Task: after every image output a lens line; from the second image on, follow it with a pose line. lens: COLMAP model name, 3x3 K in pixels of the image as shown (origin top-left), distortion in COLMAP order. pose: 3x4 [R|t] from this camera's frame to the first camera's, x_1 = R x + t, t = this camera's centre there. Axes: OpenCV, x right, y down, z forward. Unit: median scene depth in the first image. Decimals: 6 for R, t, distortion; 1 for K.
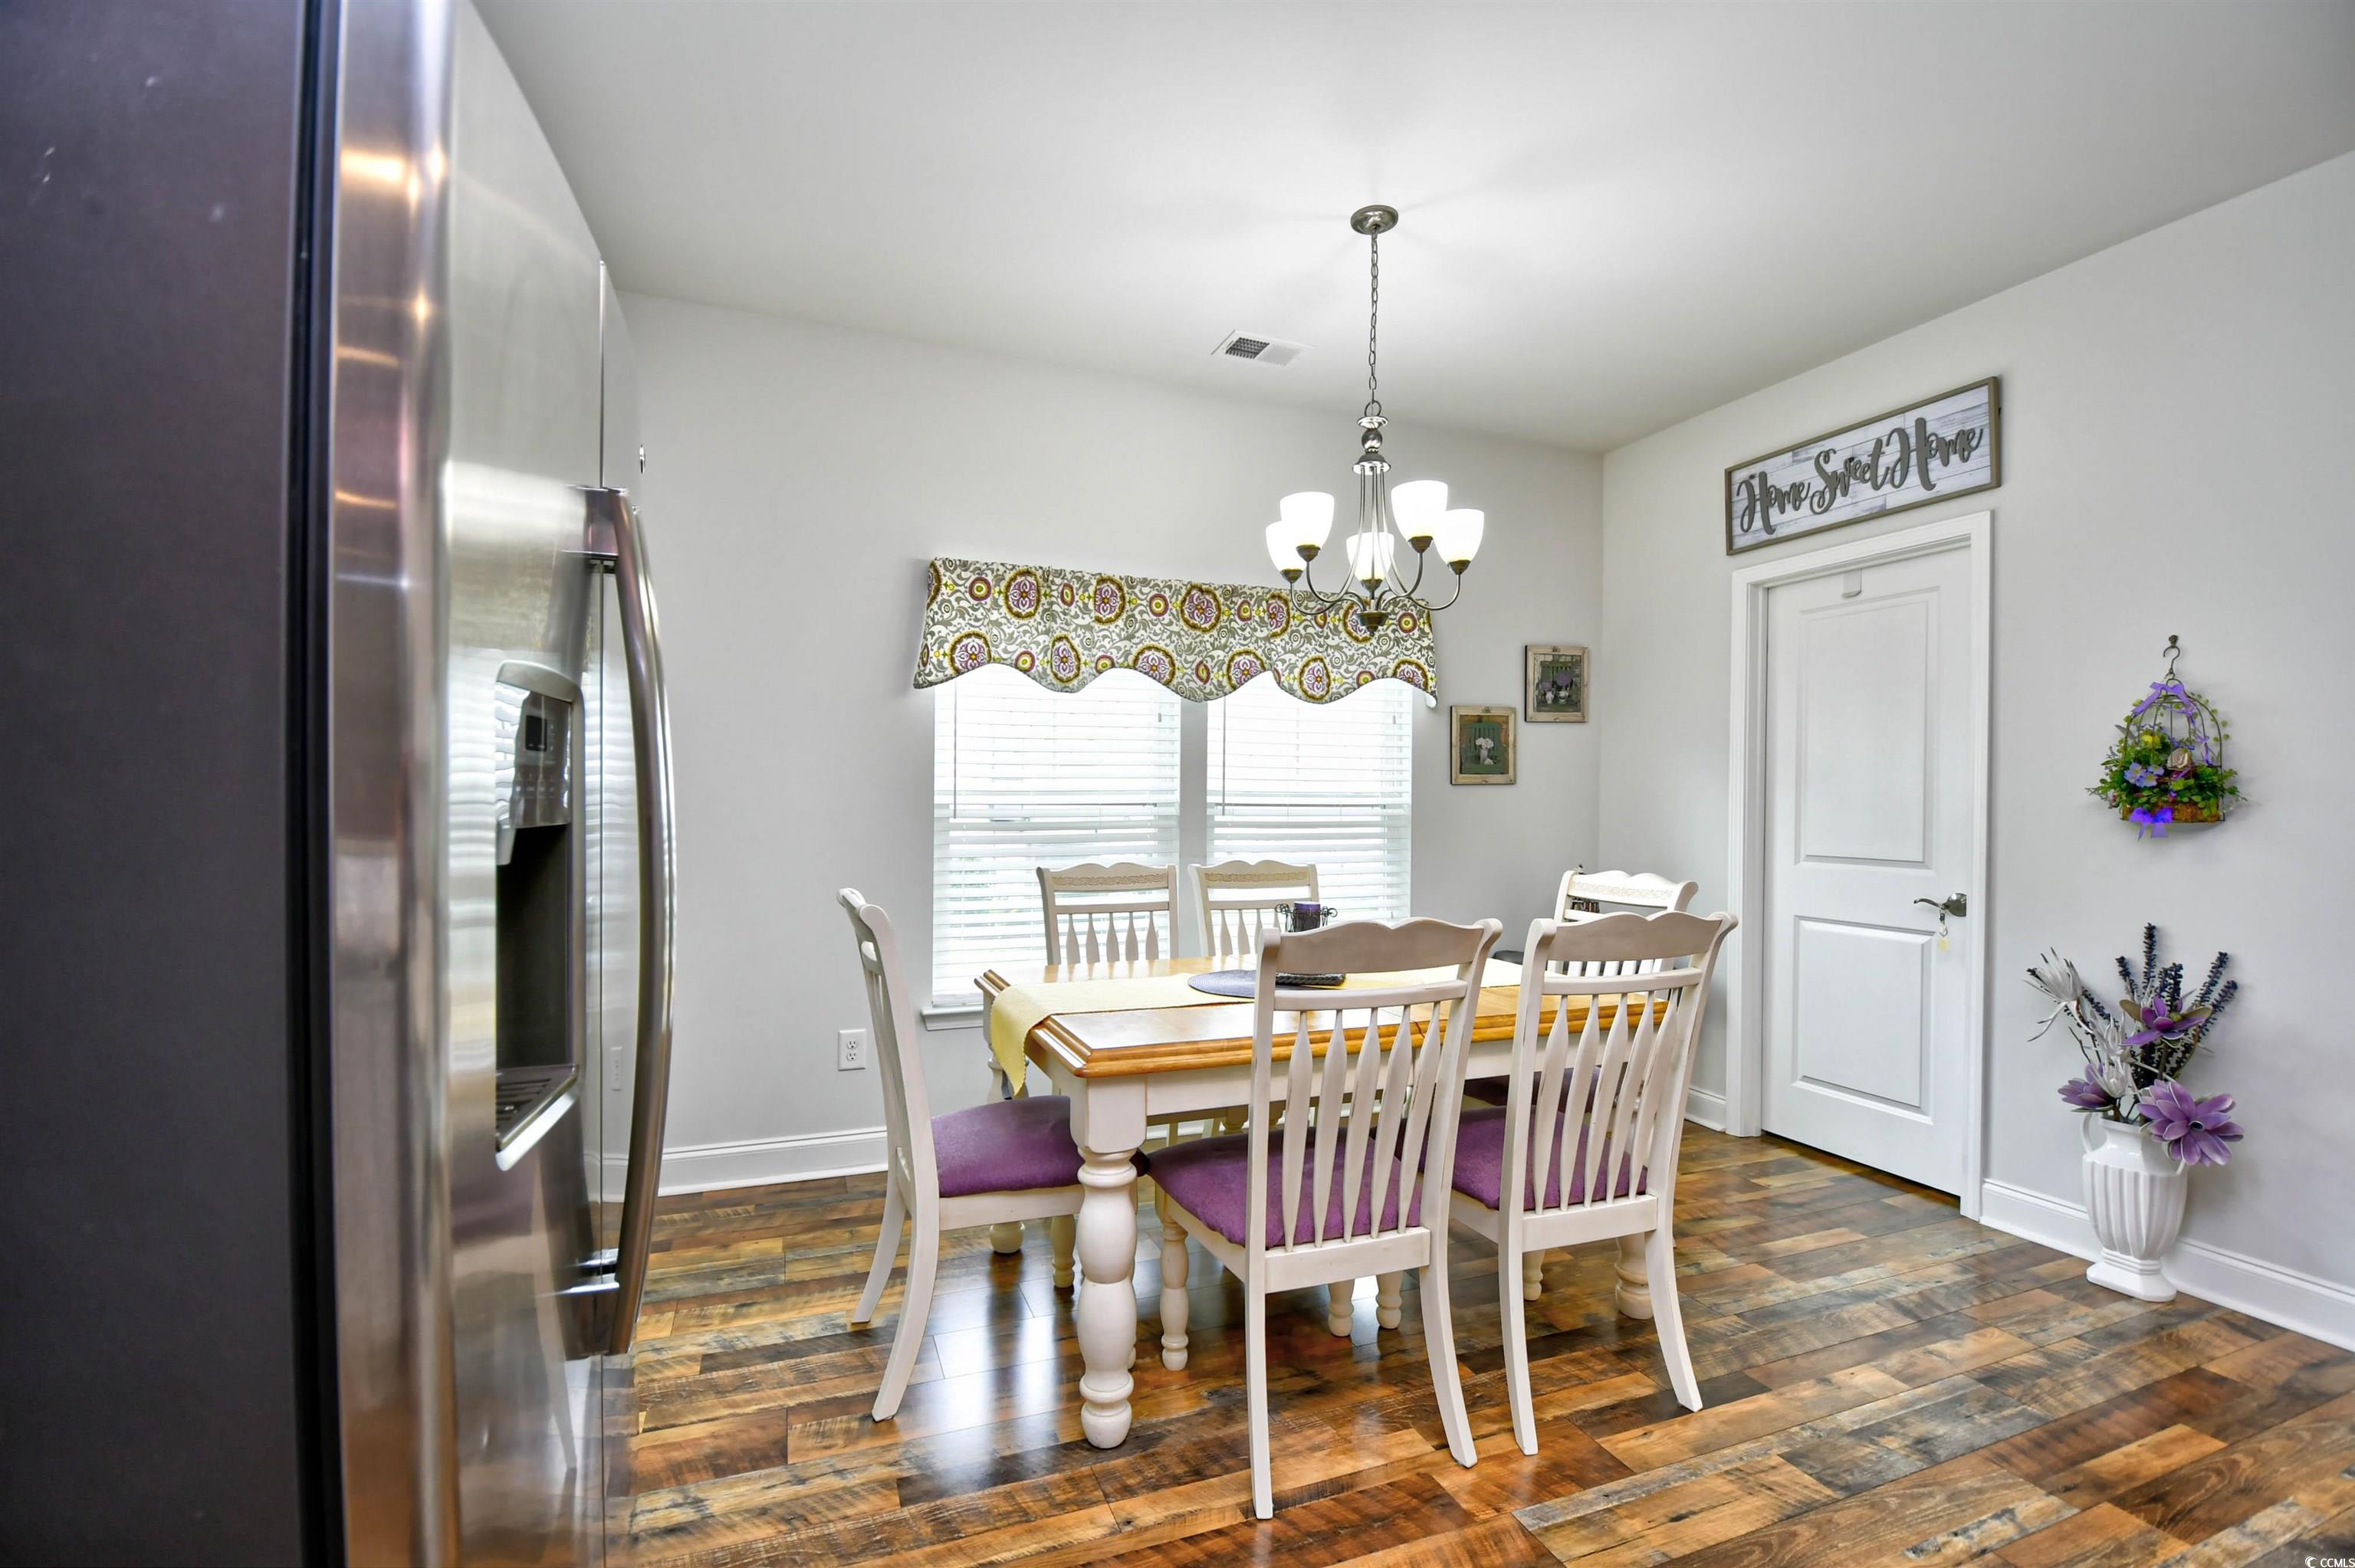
lens RADIAL K [[1038.1, 0, 1172.2], [0, 1038.1, 815.3], [0, 0, 1]] dist [-0.000177, -0.009883]
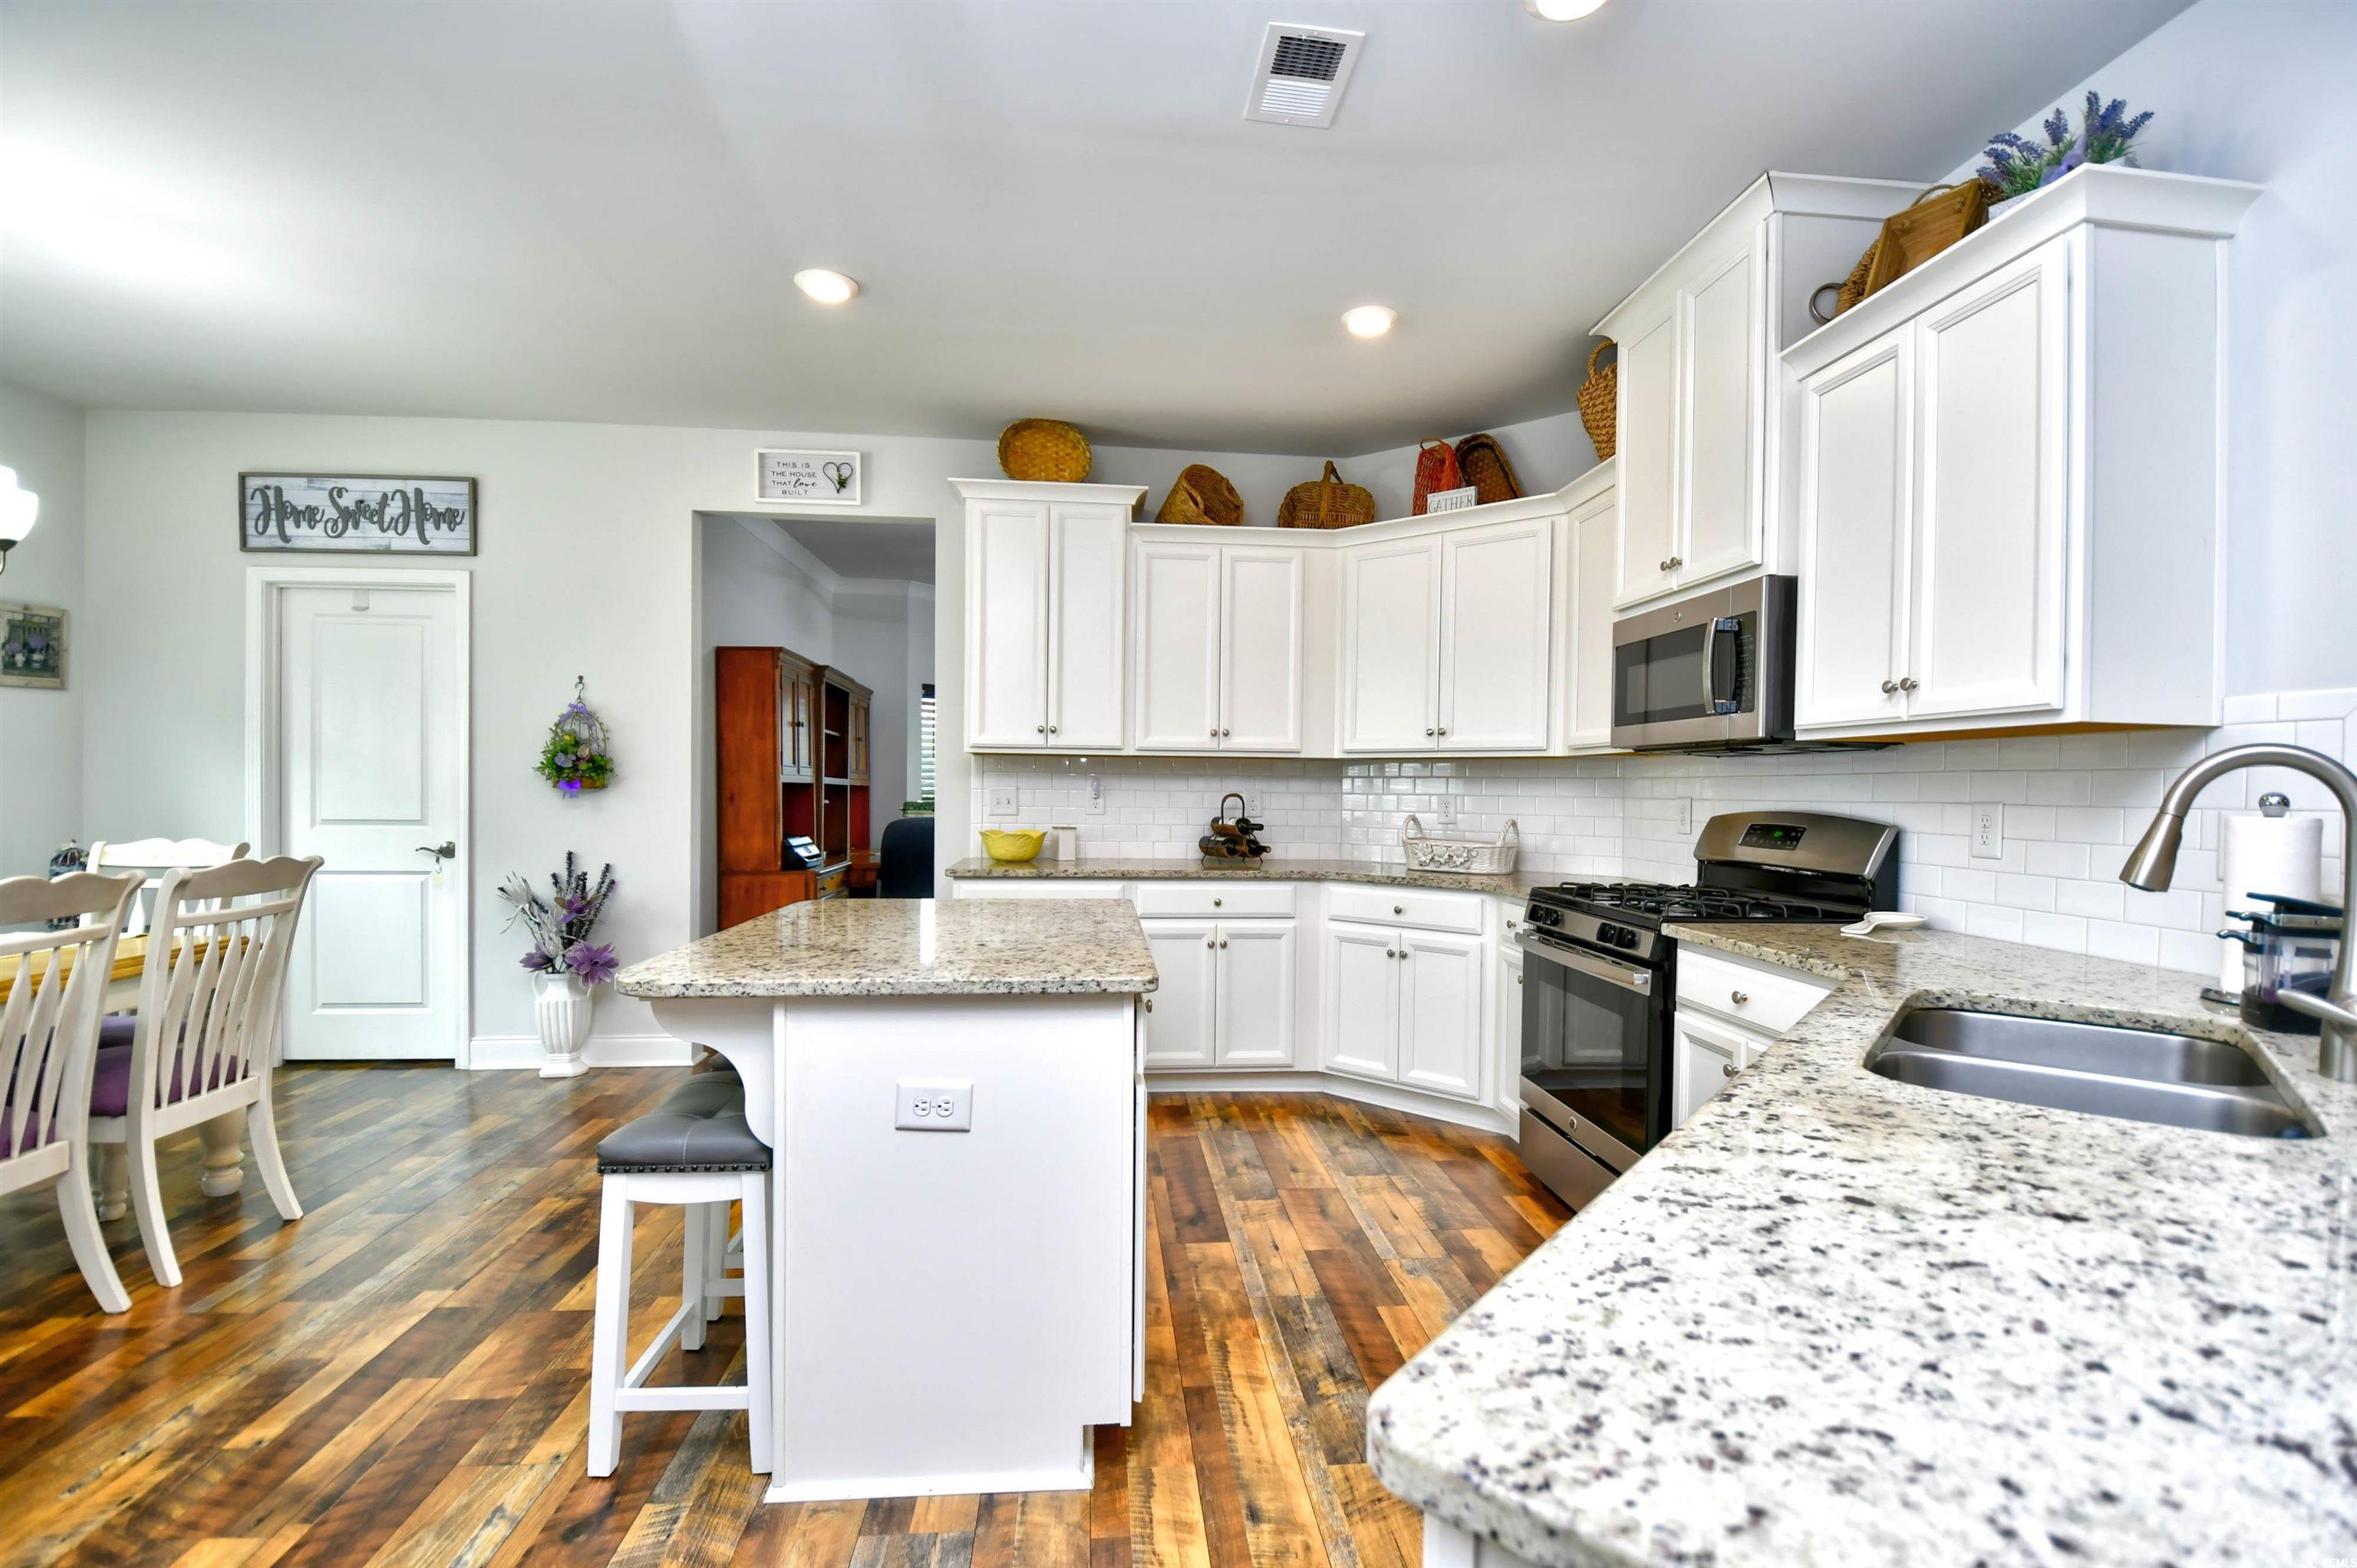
lens RADIAL K [[1039.1, 0, 1199.2], [0, 1039.1, 788.5], [0, 0, 1]] dist [-0.000177, -0.009883]
pose [[0.249845, -0.007169, 0.968259, -0.334019], [0.004532, 0.999970, 0.006234, 0.000545], [-0.968275, 0.002831, 0.249870, -0.322057]]
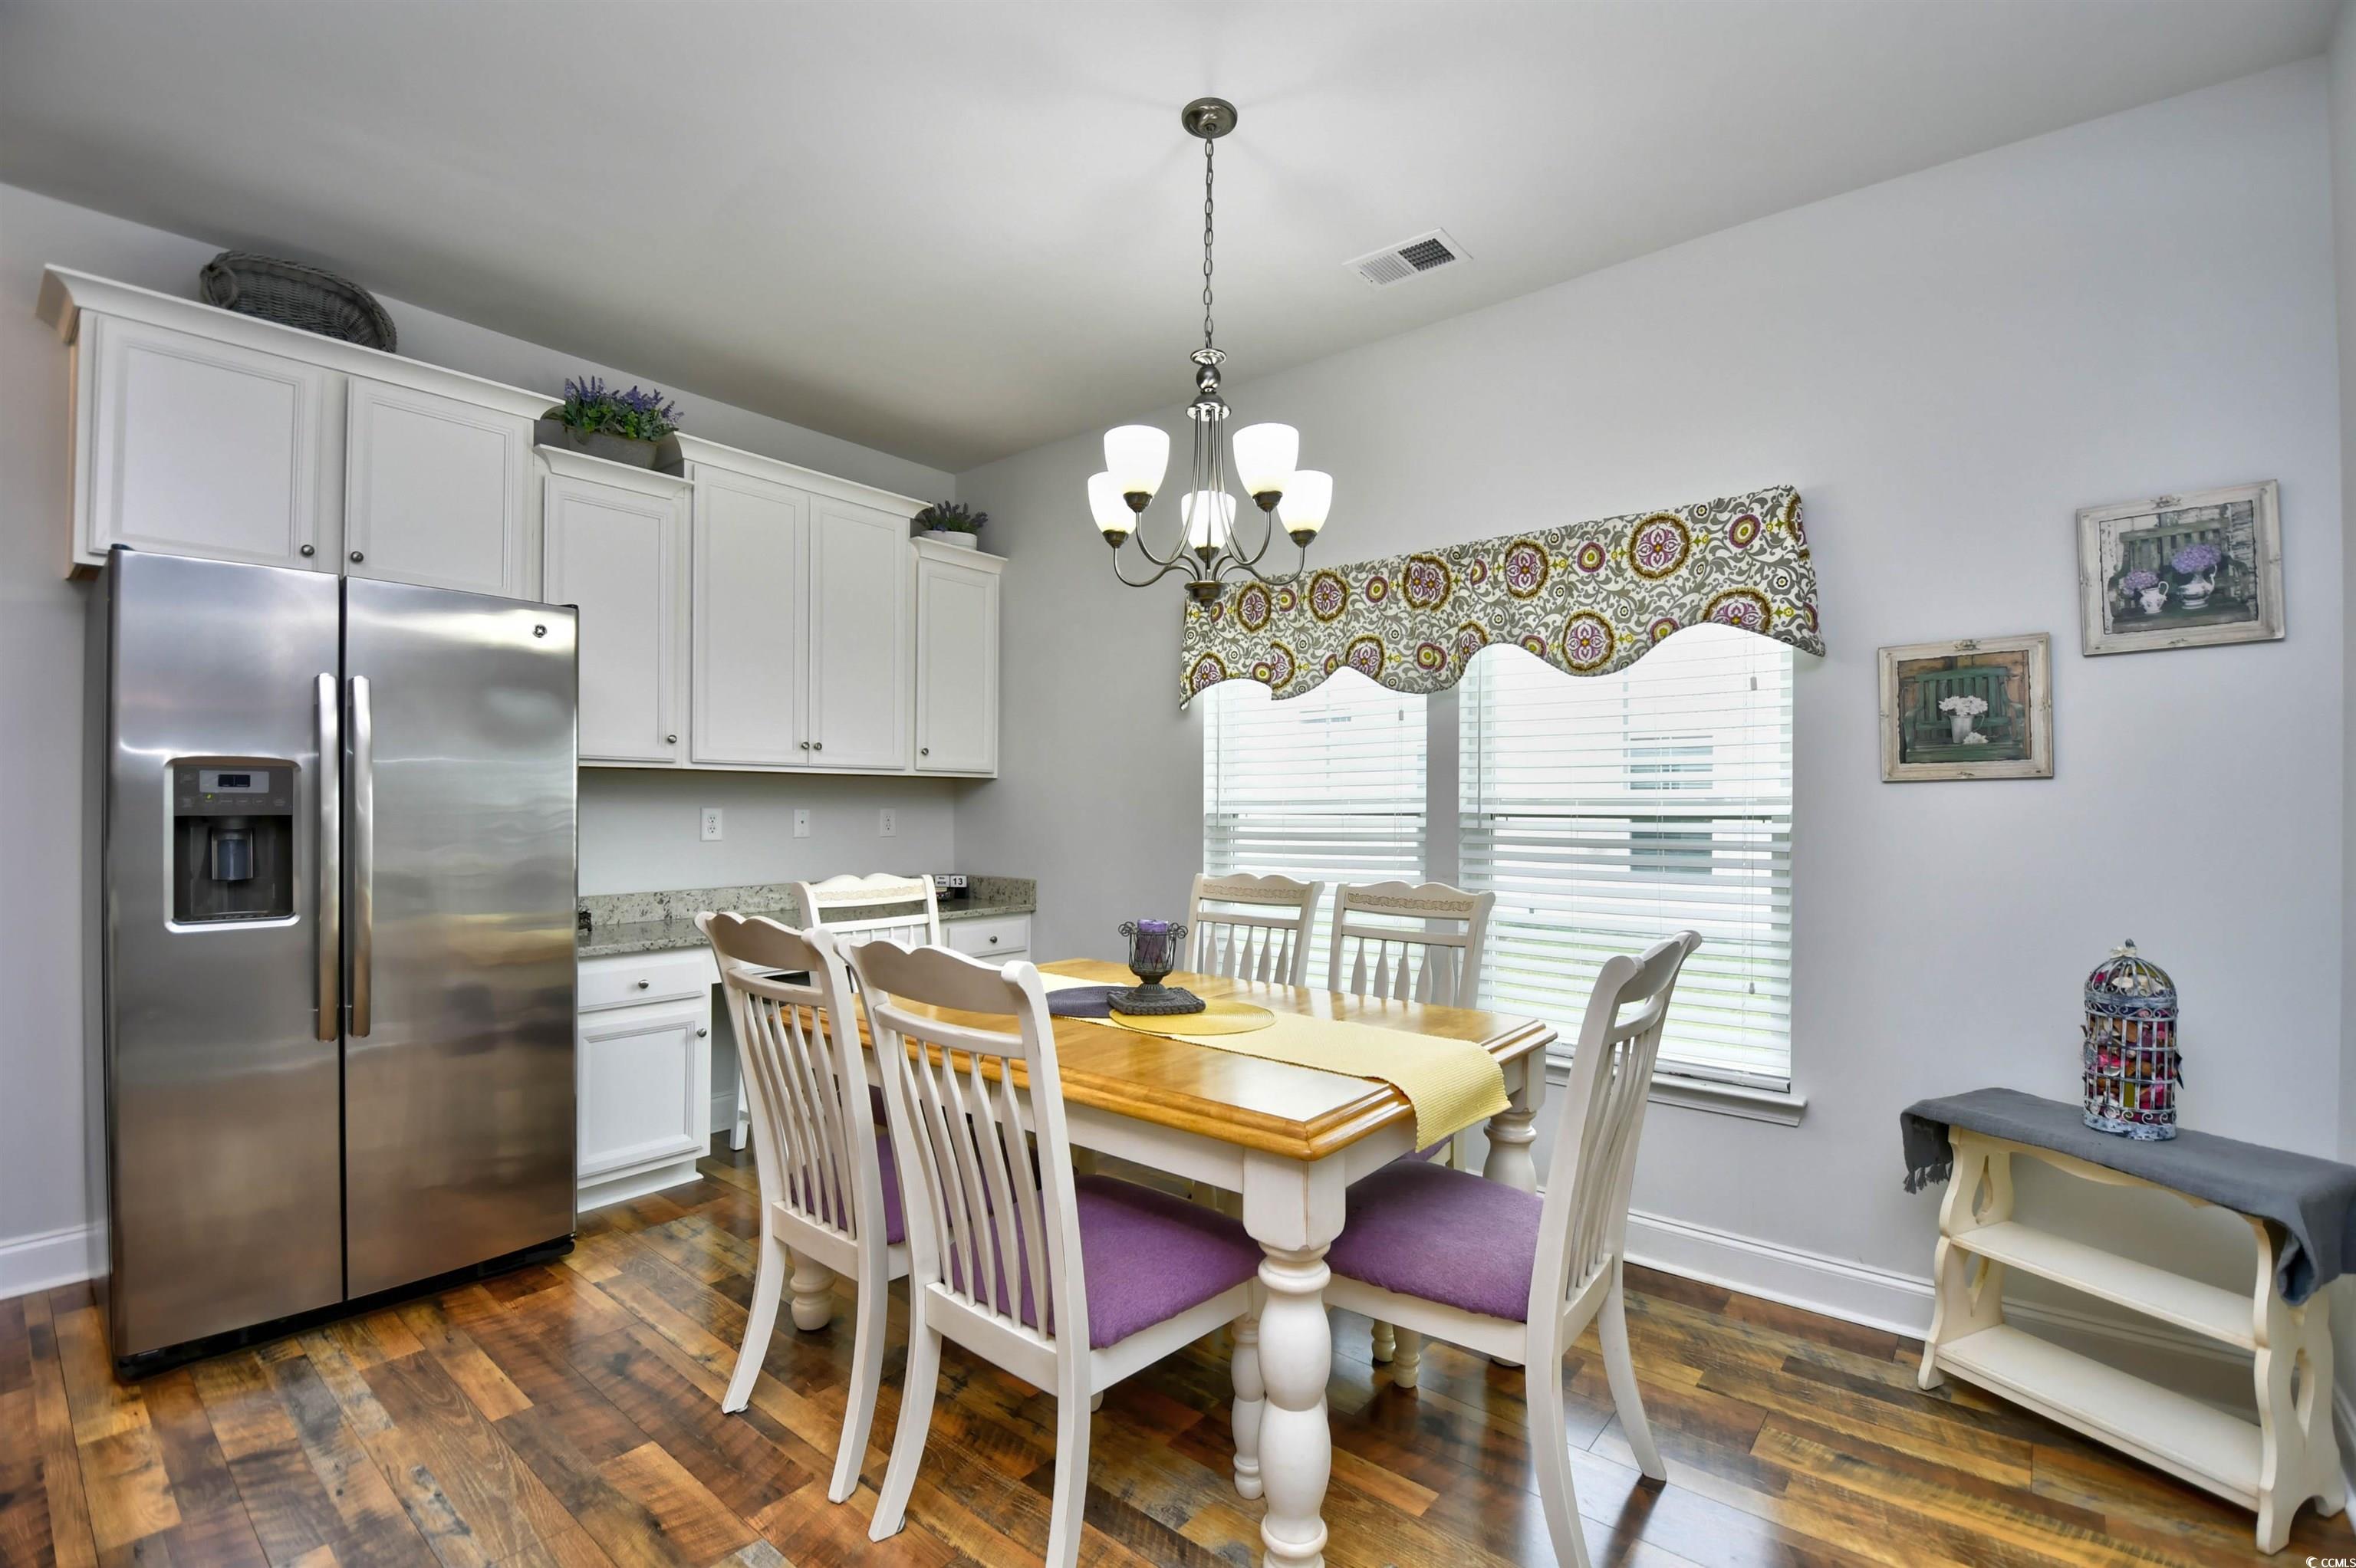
lens RADIAL K [[1038.6, 0, 1183.4], [0, 1038.6, 803.2], [0, 0, 1]] dist [-0.000177, -0.009883]
pose [[0.488247, -0.012326, -0.872618, 0.760495], [-0.019323, 0.999502, -0.024930, 0.005954], [0.872492, 0.029034, 0.487766, 0.481558]]
